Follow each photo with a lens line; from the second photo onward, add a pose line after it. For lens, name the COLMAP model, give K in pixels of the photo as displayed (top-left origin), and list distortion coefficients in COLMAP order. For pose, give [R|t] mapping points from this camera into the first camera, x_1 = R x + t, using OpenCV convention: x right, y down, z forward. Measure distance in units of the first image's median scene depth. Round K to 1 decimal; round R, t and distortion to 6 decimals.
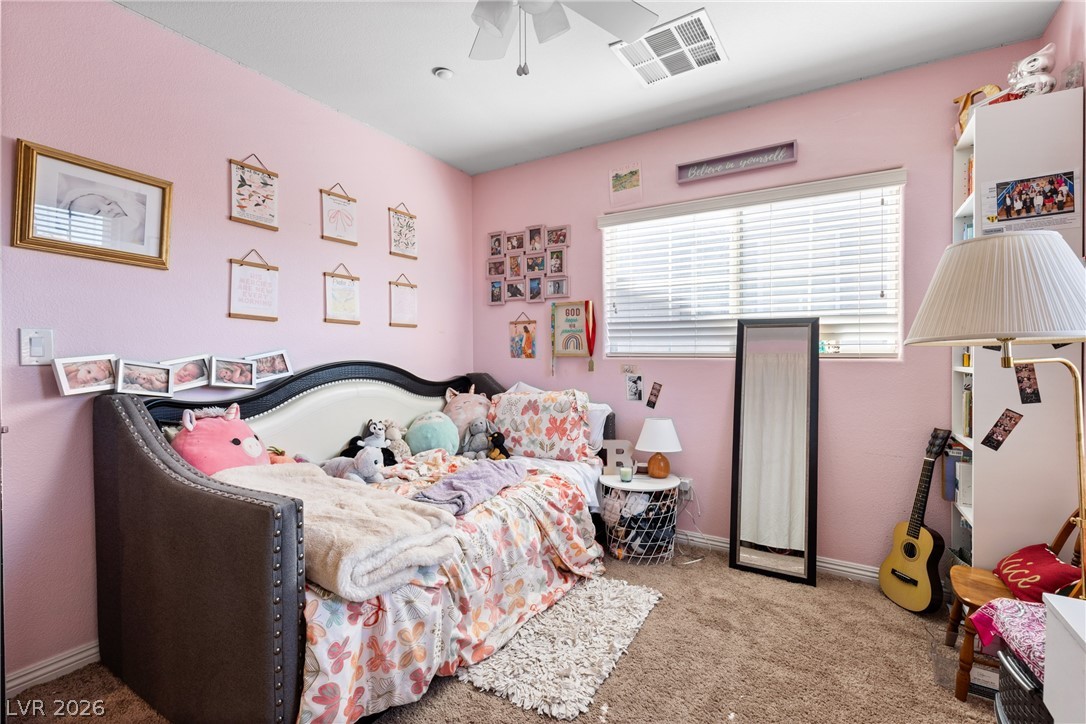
lens RADIAL K [[476.9, 0, 547.2], [0, 476.9, 360.7], [0, 0, 1]] dist [-0.000595, -0.000151]
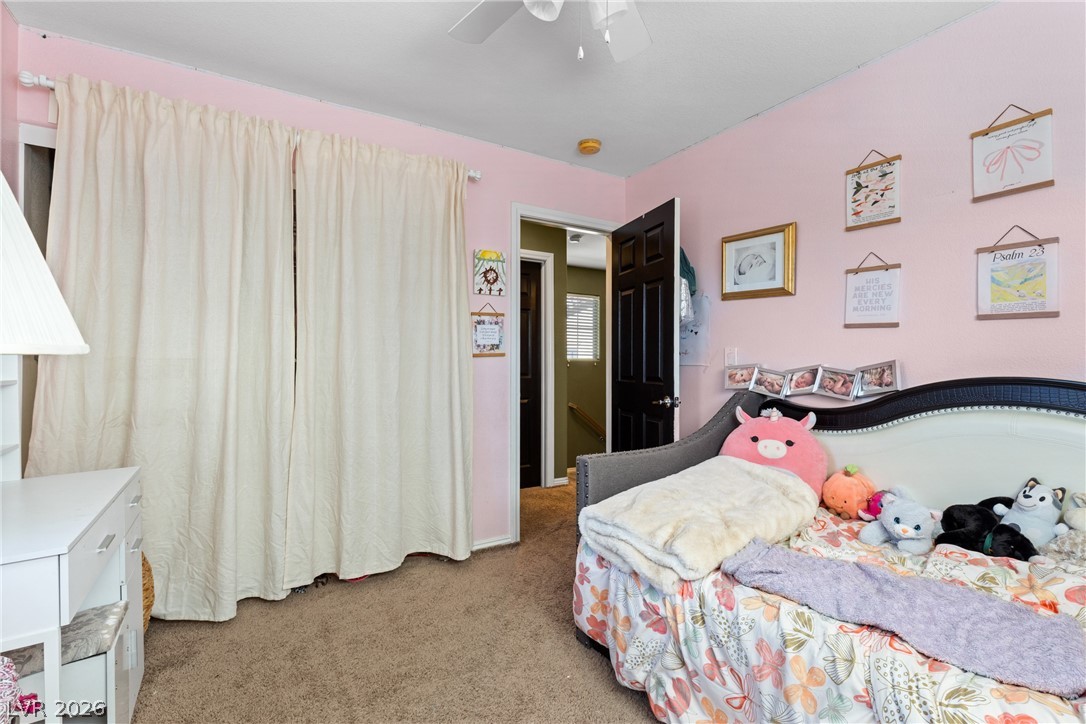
lens RADIAL K [[476.9, 0, 547.2], [0, 476.9, 360.7], [0, 0, 1]] dist [-0.000595, -0.000151]
pose [[-0.441899, -0.000415, -0.897065, 0.515815], [-0.018835, 0.999784, 0.008816, -0.018700], [0.896867, 0.020792, -0.441811, 0.875337]]
